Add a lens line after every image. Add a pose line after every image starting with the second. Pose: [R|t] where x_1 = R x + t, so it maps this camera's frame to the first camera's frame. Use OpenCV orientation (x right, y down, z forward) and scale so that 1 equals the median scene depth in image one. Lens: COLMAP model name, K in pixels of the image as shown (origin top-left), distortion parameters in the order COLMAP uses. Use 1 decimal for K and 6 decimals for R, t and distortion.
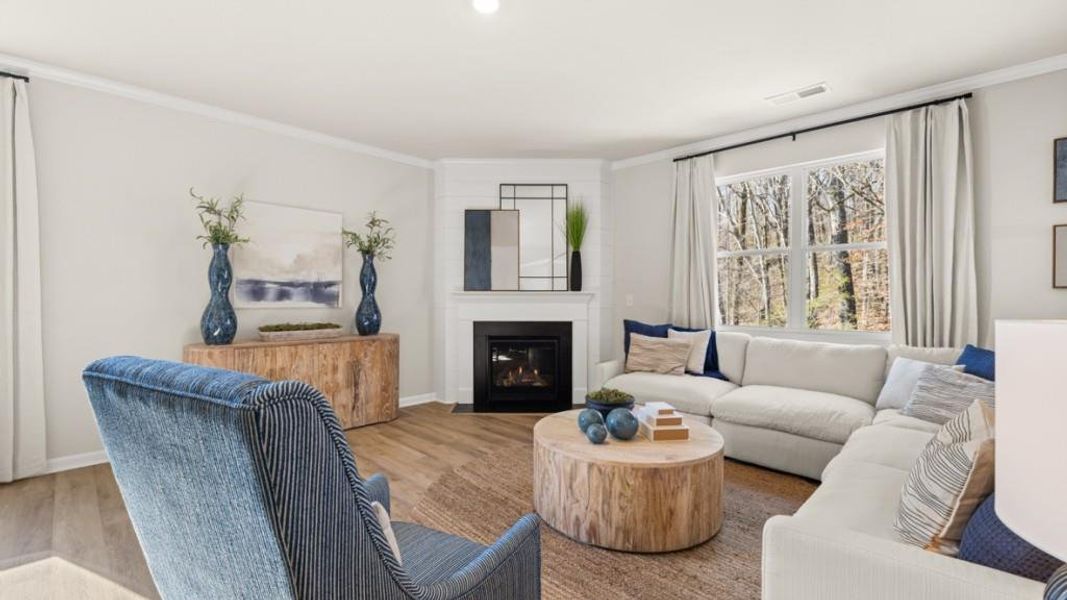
lens RADIAL K [[446.1, 0, 527.0], [0, 446.1, 310.4], [0, 0, 1]] dist [-0.000182, -0.002002]
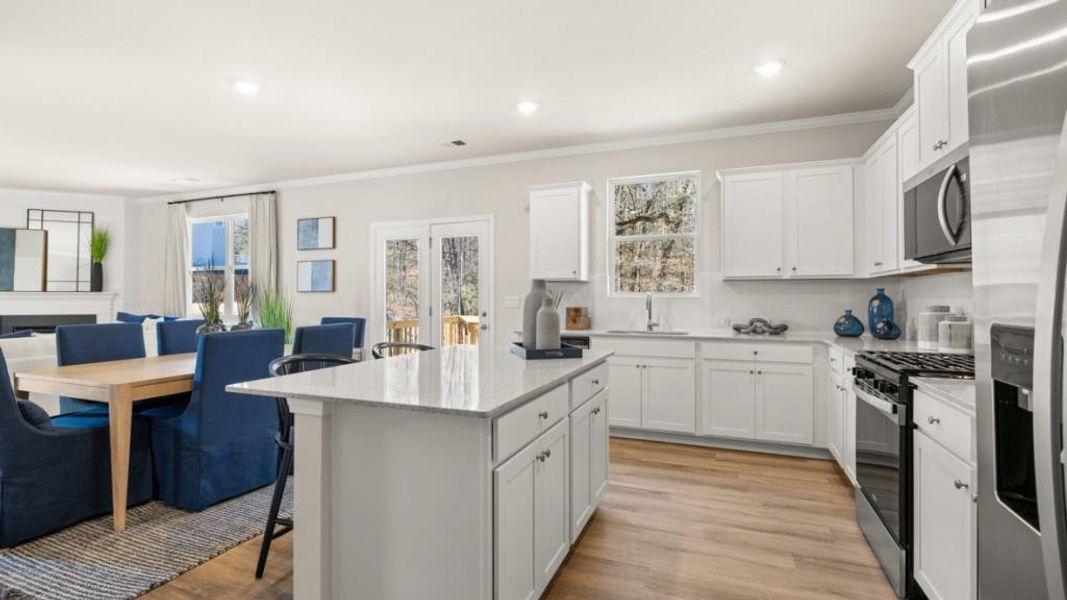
lens RADIAL K [[493.6, 0, 530.6], [0, 493.6, 291.7], [0, 0, 1]] dist [-0.002054, 0.001302]
pose [[0.931086, 0.003911, 0.364779, 0.919530], [0.010209, 0.999271, -0.036774, 0.027959], [-0.364657, 0.037964, 0.930368, -1.008384]]
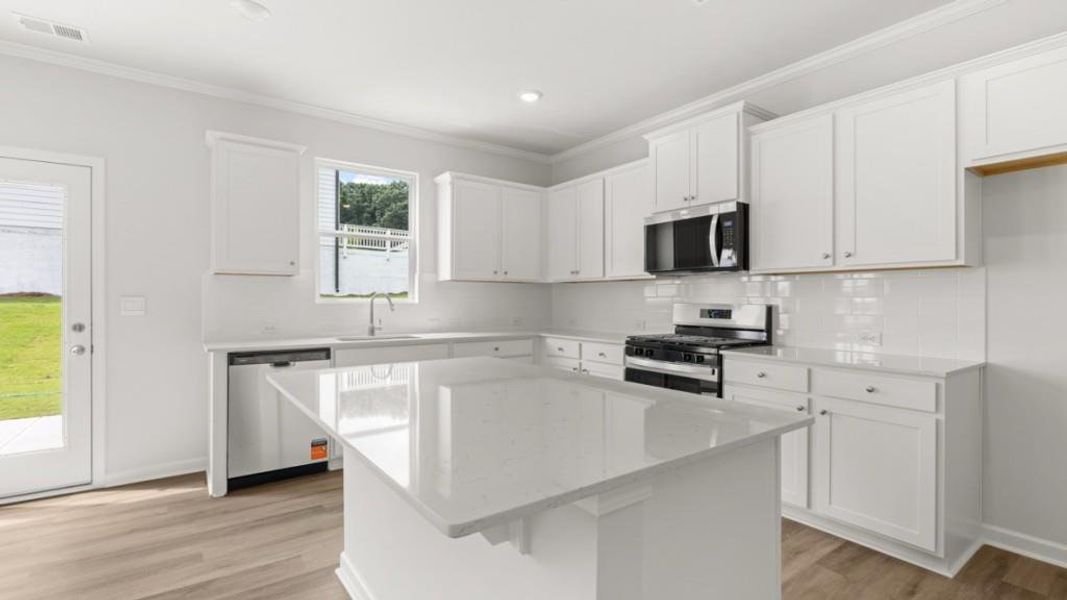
lens RADIAL K [[493.6, 0, 531.1], [0, 493.6, 293.6], [0, 0, 1]] dist [-0.002054, 0.001302]
pose [[0.186156, 0.007715, 0.982490, 0.676567], [0.027389, 0.999540, -0.013038, 0.015320], [-0.982138, 0.029336, 0.185859, -0.570679]]
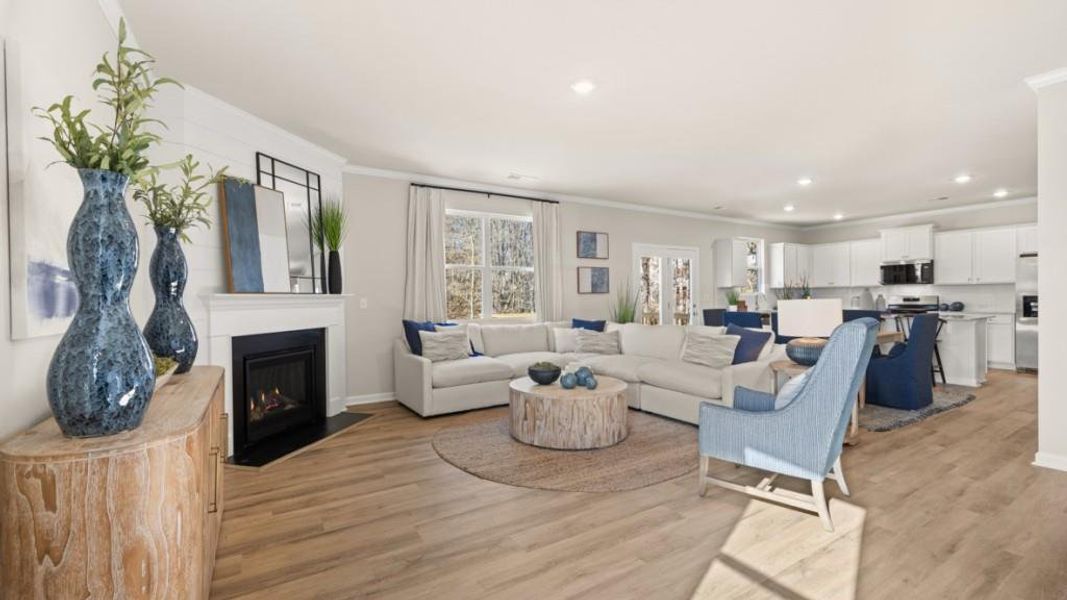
lens RADIAL K [[446.1, 0, 527.6], [0, 446.1, 301.8], [0, 0, 1]] dist [-0.000182, -0.002002]
pose [[0.250954, -0.015786, 0.967870, -0.808226], [0.037566, 0.999273, 0.006558, -0.020695], [-0.967270, 0.034714, 0.251364, 0.447851]]
